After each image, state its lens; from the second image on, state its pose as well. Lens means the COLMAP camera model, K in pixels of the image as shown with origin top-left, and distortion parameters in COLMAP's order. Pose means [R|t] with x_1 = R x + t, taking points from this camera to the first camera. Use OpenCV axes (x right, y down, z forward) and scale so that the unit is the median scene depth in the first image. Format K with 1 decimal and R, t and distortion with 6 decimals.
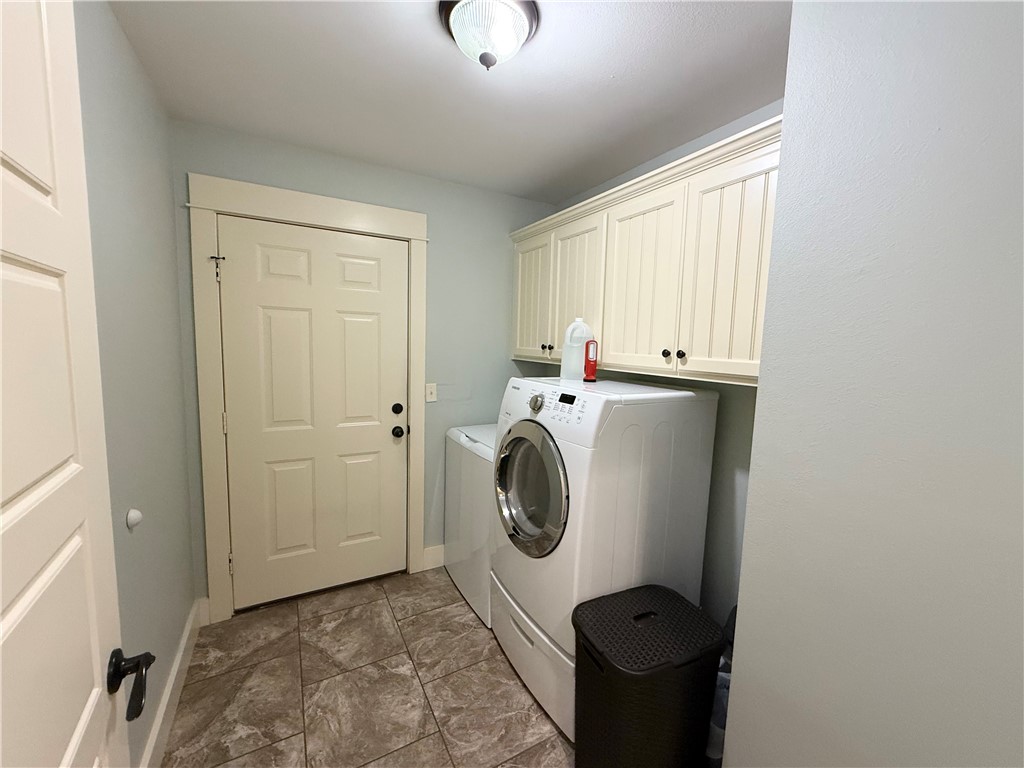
lens RADIAL K [[408.8, 0, 512.0], [0, 408.8, 384.0], [0, 0, 1]] dist [-0.019996, -0.000028]
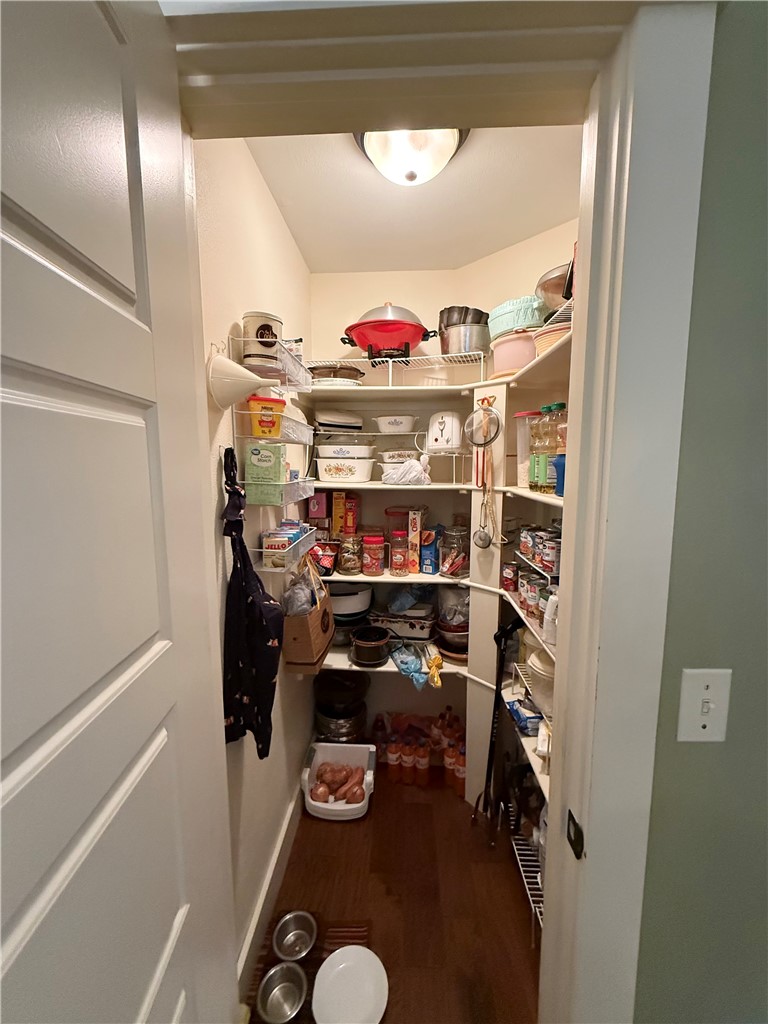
lens RADIAL K [[407.4, 0, 384.0], [0, 407.4, 512.0], [0, 0, 1]] dist [-0.000111, 0.000080]
pose [[0.875038, 0.017633, -0.483734, -0.335229], [-0.014847, 0.999844, 0.009589, -0.079747], [0.483827, -0.001209, 0.875163, 0.533989]]
